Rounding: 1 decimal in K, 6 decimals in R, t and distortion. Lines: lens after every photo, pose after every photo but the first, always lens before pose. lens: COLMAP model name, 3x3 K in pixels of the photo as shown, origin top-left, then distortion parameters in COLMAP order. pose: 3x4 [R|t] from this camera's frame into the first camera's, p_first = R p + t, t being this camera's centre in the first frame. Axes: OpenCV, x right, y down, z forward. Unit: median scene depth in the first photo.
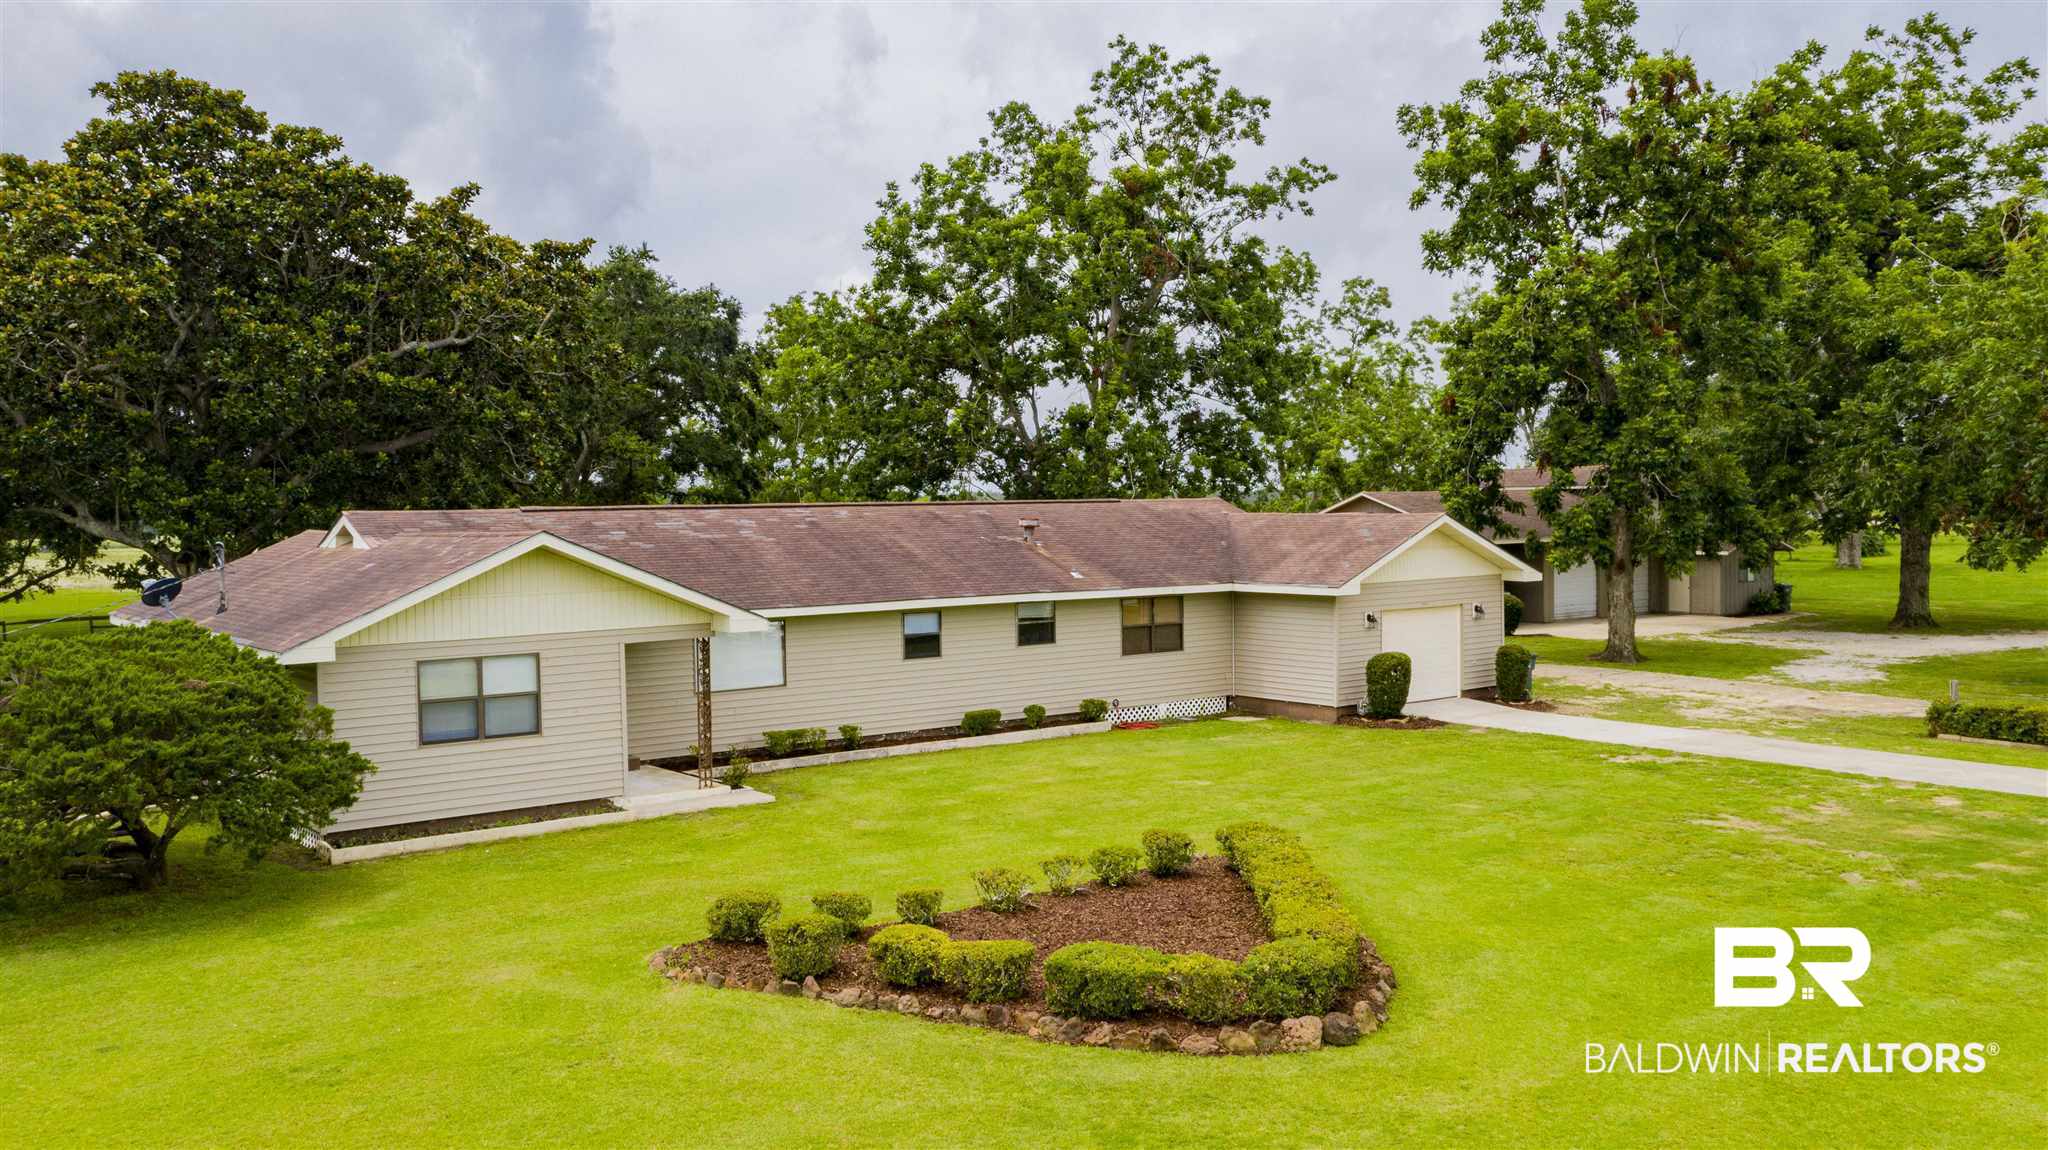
lens RADIAL K [[1629.3, 0, 1018.8], [0, 1629.3, 387.1], [0, 0, 1]] dist [0.003678, 0.042107]
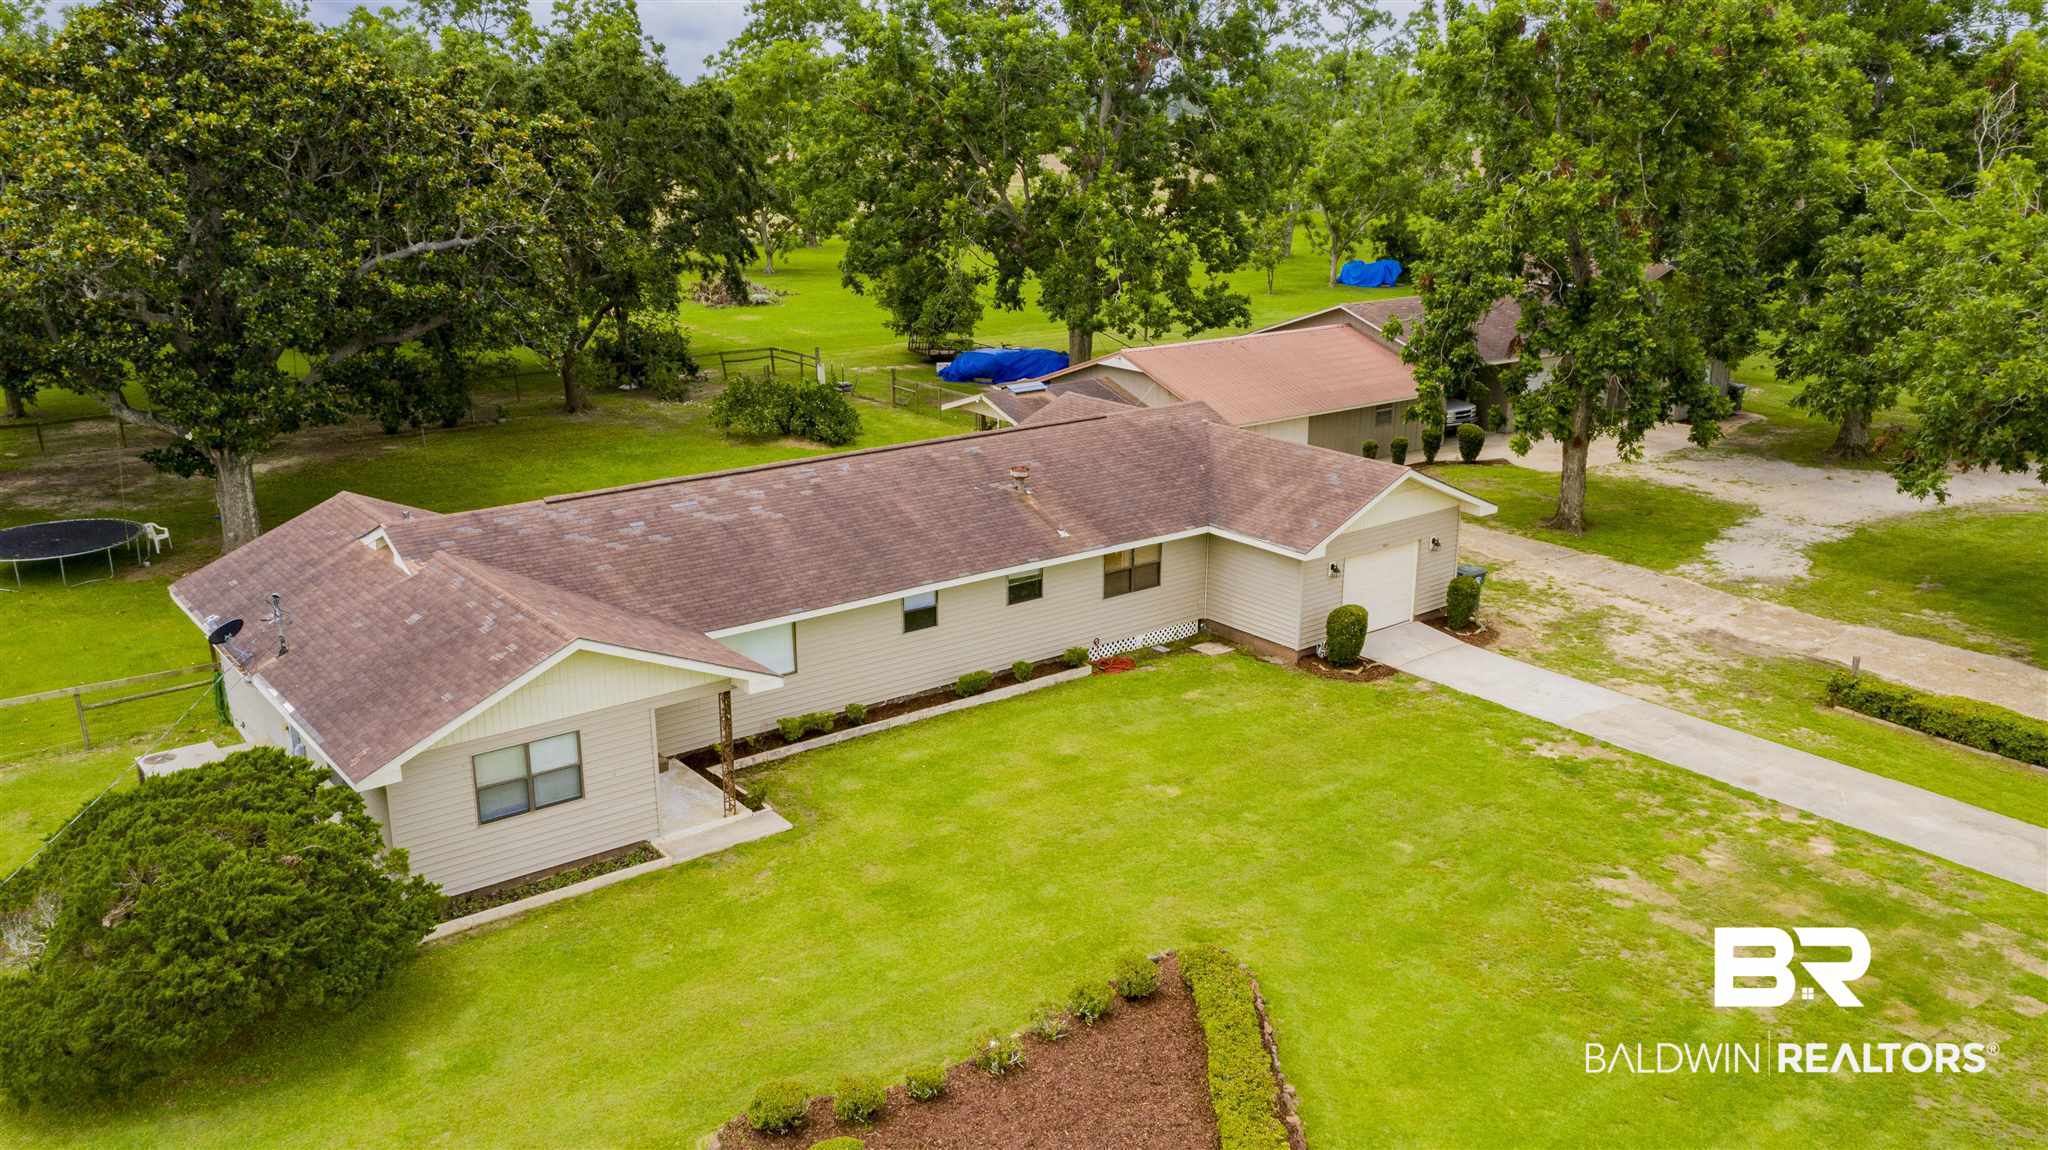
lens RADIAL K [[1629.3, 0, 1023.0], [0, 1629.3, 360.8], [0, 0, 1]] dist [0.003678, 0.042107]
pose [[0.999806, 0.014918, 0.012840, -0.006692], [-0.017463, 0.973283, 0.228945, -0.240411], [-0.009082, -0.229125, 0.973355, -0.019542]]
